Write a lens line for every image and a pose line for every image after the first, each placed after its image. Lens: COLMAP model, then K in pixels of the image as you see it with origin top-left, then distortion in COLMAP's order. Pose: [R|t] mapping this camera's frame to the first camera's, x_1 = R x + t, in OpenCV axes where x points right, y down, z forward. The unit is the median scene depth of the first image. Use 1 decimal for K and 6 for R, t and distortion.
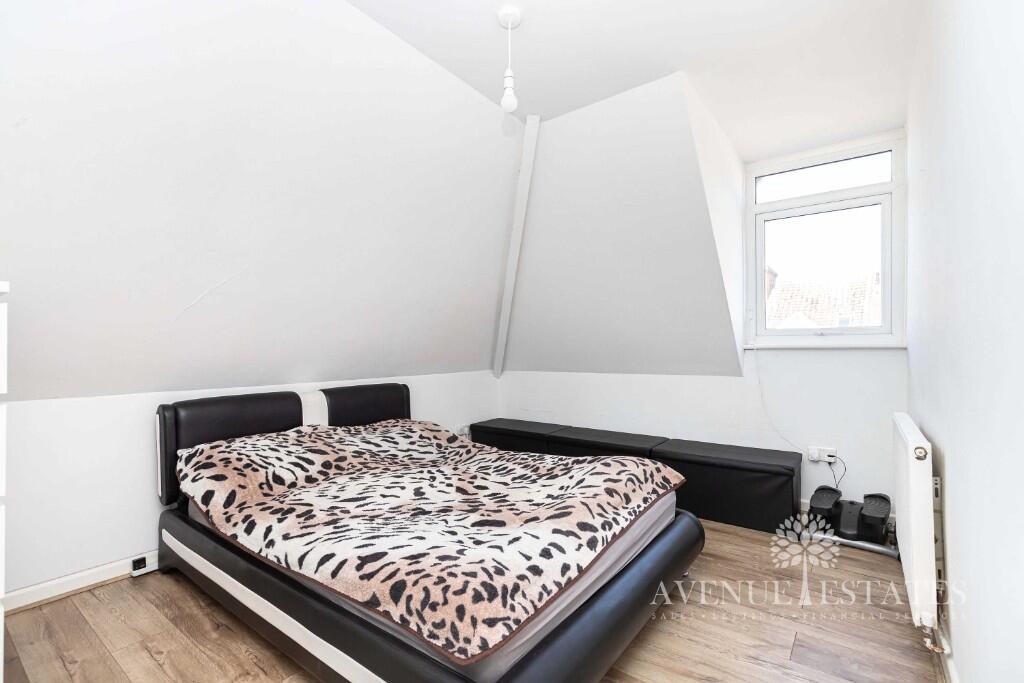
lens RADIAL K [[464.4, 0, 517.8], [0, 464.4, 344.3], [0, 0, 1]] dist [0.001090, 0.000052]
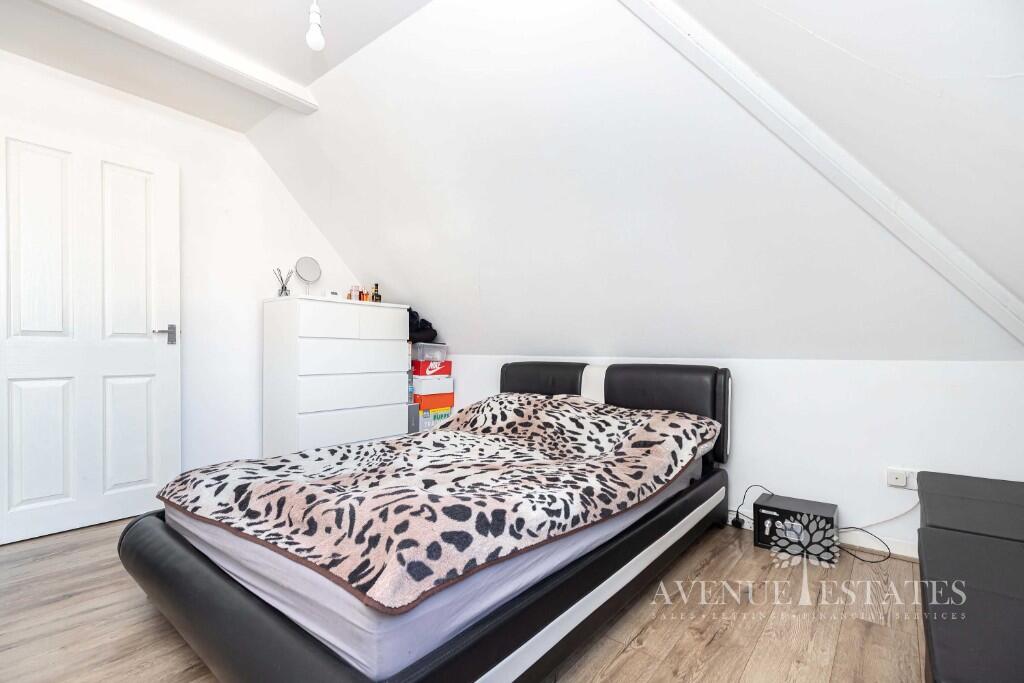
lens RADIAL K [[464.4, 0, 517.8], [0, 464.4, 344.3], [0, 0, 1]] dist [0.001090, 0.000052]
pose [[-0.036580, -0.010081, -0.999280, 0.750168], [0.008303, 0.999912, -0.010391, 0.088250], [0.999296, -0.008677, -0.036493, 1.157467]]
